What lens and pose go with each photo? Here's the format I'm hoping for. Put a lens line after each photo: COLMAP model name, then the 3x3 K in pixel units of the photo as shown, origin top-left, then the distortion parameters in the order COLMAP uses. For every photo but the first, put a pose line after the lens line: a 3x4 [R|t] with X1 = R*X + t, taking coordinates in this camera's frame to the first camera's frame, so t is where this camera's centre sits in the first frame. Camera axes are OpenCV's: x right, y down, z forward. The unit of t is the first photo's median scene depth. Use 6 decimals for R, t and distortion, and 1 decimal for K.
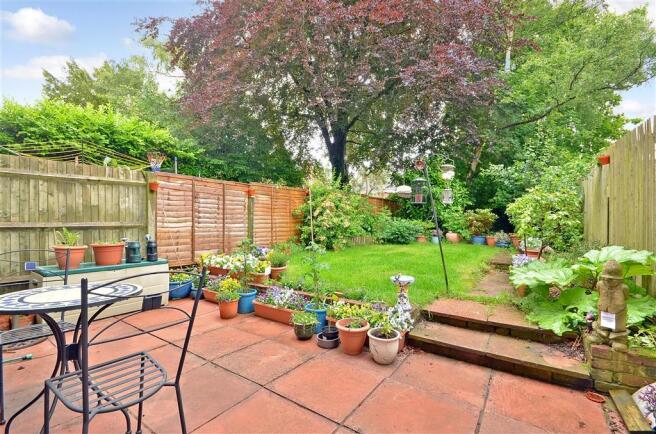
lens RADIAL K [[284.9, 0, 329.5], [0, 284.9, 226.7], [0, 0, 1]] dist [-0.000315, -0.000037]
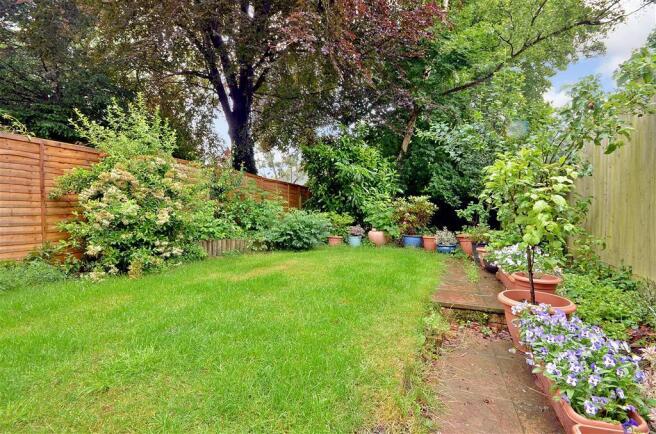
lens RADIAL K [[284.9, 0, 329.5], [0, 284.9, 226.7], [0, 0, 1]] dist [-0.000315, -0.000037]
pose [[0.977262, -0.007506, 0.211903, 0.180994], [0.003121, 0.999774, 0.021016, -0.003128], [-0.212013, -0.019877, 0.977065, 0.366874]]
